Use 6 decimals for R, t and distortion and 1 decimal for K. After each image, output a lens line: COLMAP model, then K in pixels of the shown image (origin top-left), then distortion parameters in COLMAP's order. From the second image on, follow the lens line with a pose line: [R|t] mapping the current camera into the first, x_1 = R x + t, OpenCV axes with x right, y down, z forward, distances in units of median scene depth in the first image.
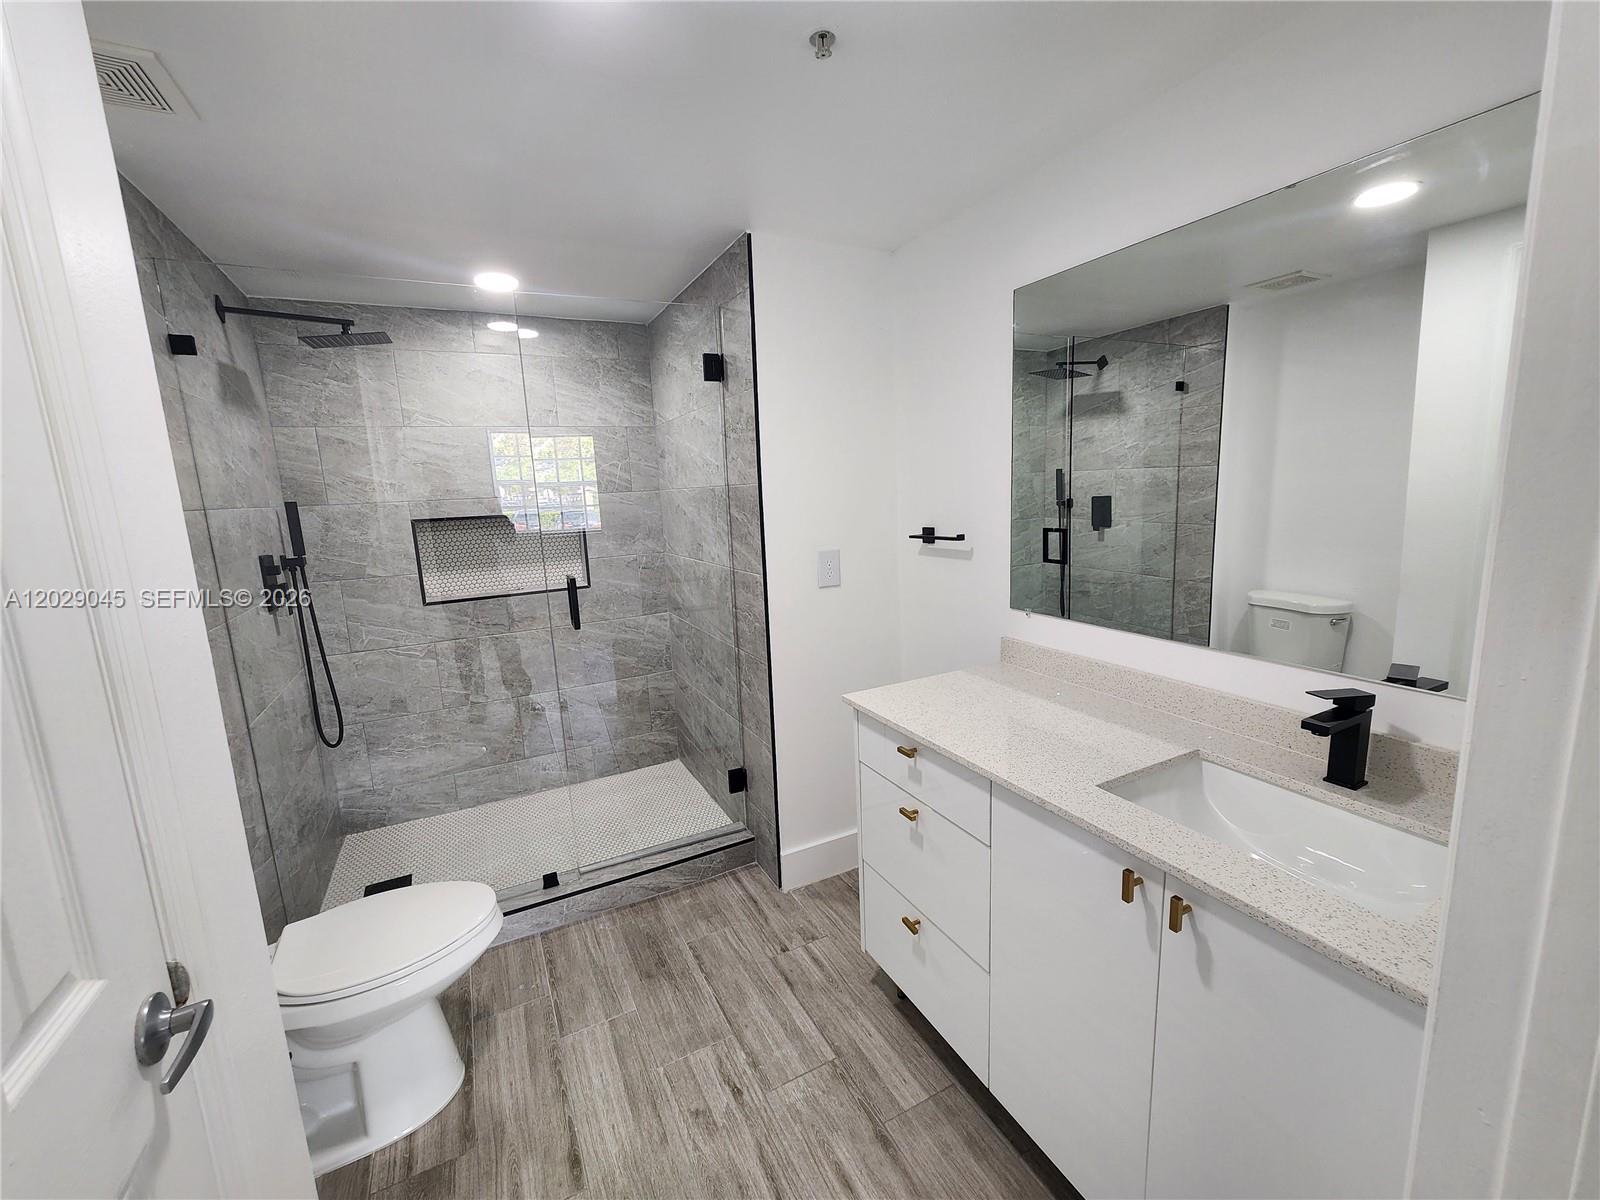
lens RADIAL K [[656.9, 0, 803.7], [0, 656.9, 601.0], [0, 0, 1]] dist [-0.004084, 0.001825]
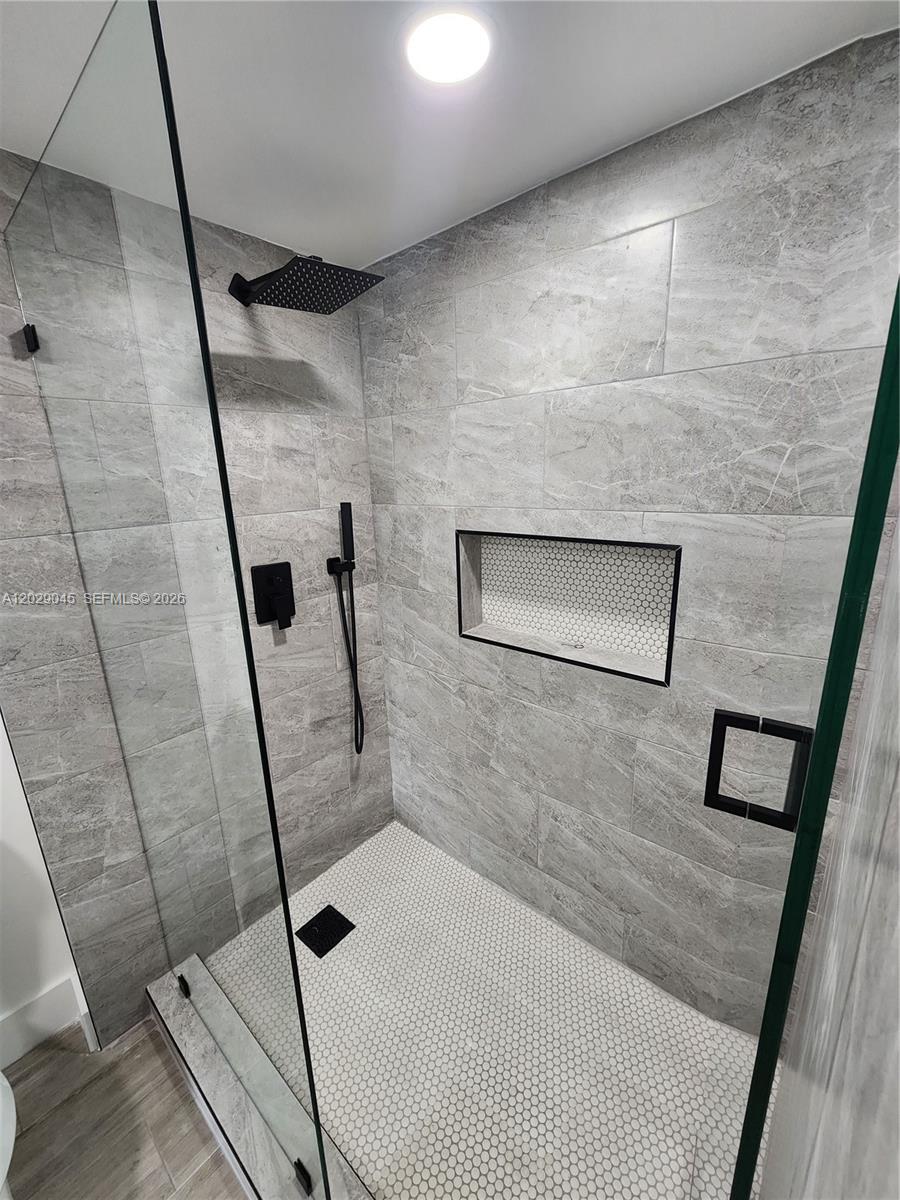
lens RADIAL K [[492.7, 0, 451.1], [0, 492.7, 599.4], [0, 0, 1]] dist [-0.004084, 0.001825]
pose [[0.363951, 0.266694, -0.892420, -0.083603], [-0.141121, 0.962859, 0.230191, -0.256948], [0.920665, 0.042161, 0.388070, 1.114806]]
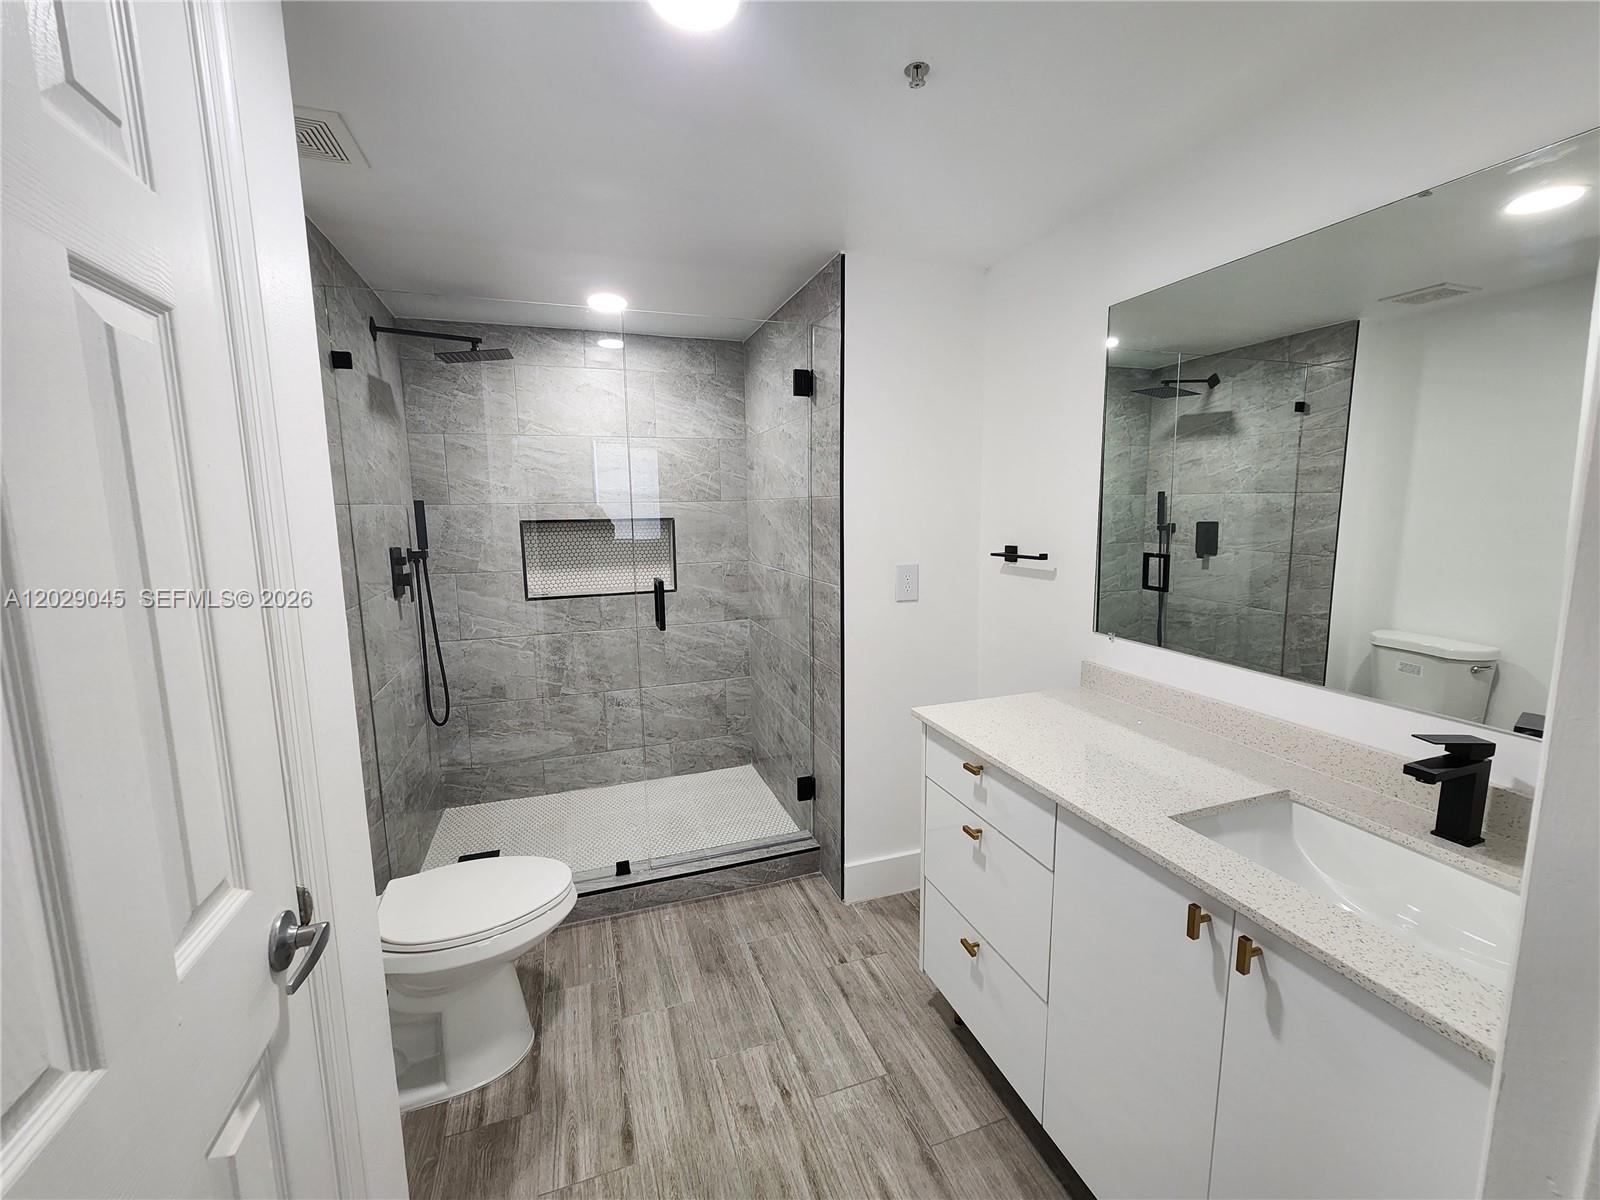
lens RADIAL K [[656.9, 0, 801.6], [0, 656.9, 599.3], [0, 0, 1]] dist [-0.004084, 0.001825]
pose [[0.990447, 0.049616, -0.128656, 0.010318], [-0.052751, 0.998385, -0.021075, 0.005664], [0.127403, 0.027661, 0.991465, -0.013918]]
